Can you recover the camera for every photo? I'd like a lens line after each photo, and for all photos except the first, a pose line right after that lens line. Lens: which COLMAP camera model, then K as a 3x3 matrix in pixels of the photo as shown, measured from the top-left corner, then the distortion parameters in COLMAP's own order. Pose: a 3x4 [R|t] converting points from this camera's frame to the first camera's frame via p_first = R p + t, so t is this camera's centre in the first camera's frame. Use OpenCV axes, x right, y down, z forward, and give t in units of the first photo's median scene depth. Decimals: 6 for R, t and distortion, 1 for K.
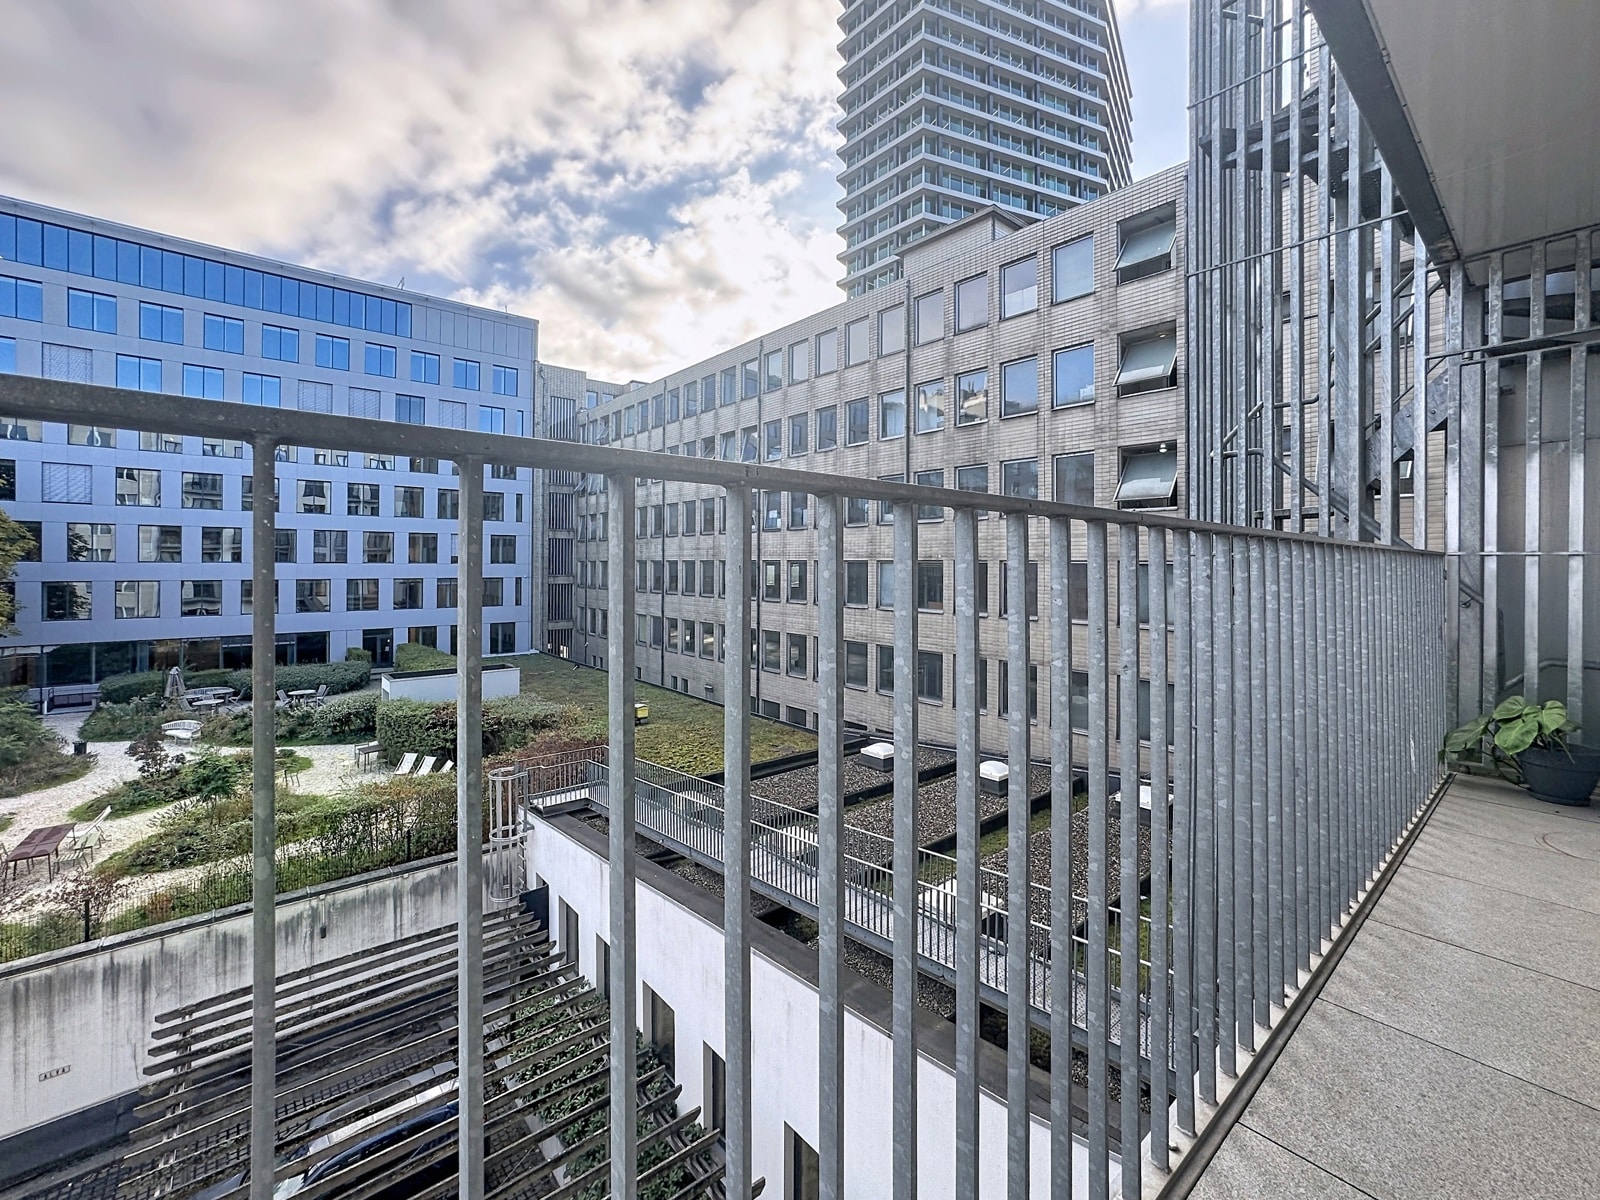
lens RADIAL K [[692.1, 0, 789.2], [0, 692.1, 563.8], [0, 0, 1]] dist [-0.010501, 0.001782]
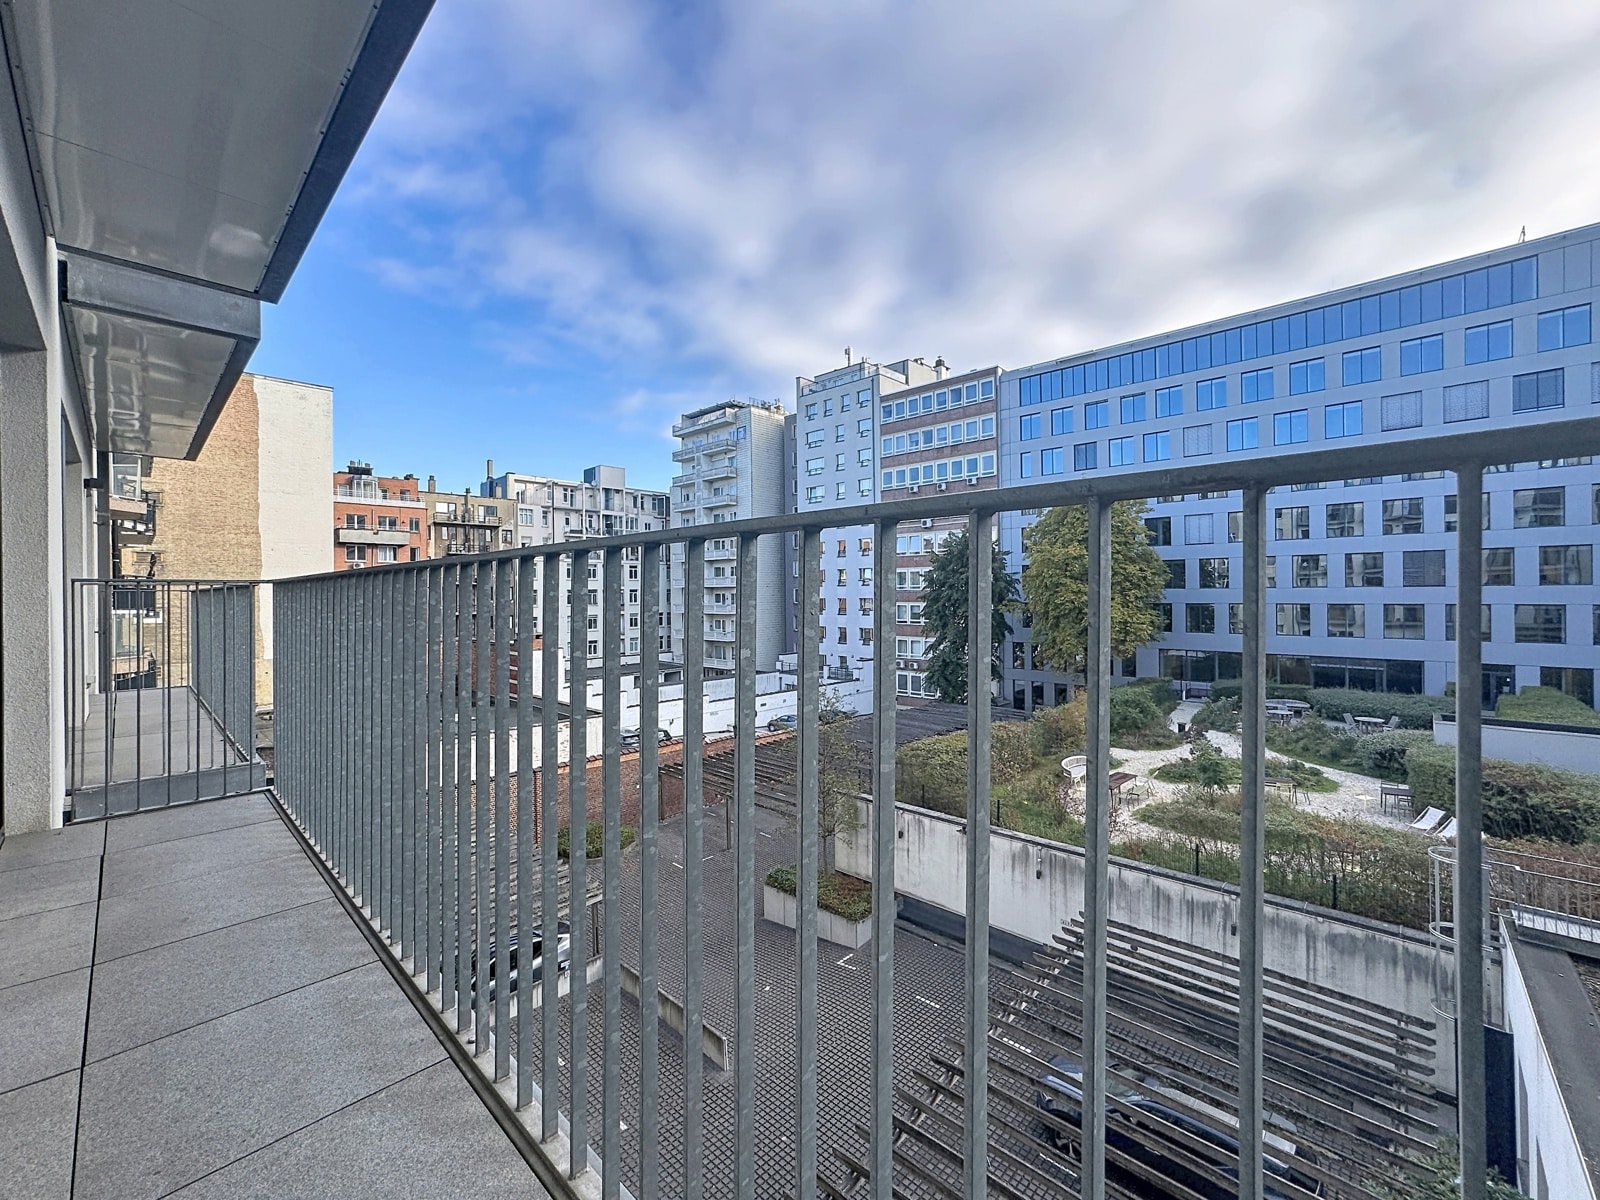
lens RADIAL K [[659.2, 0, 804.9], [0, 659.2, 599.5], [0, 0, 1]] dist [-0.020668, 0.005340]
pose [[0.098246, 0.004788, -0.995151, 0.174076], [0.012795, 0.999900, 0.006074, 0.000405], [0.995080, -0.013329, 0.098175, 0.148083]]
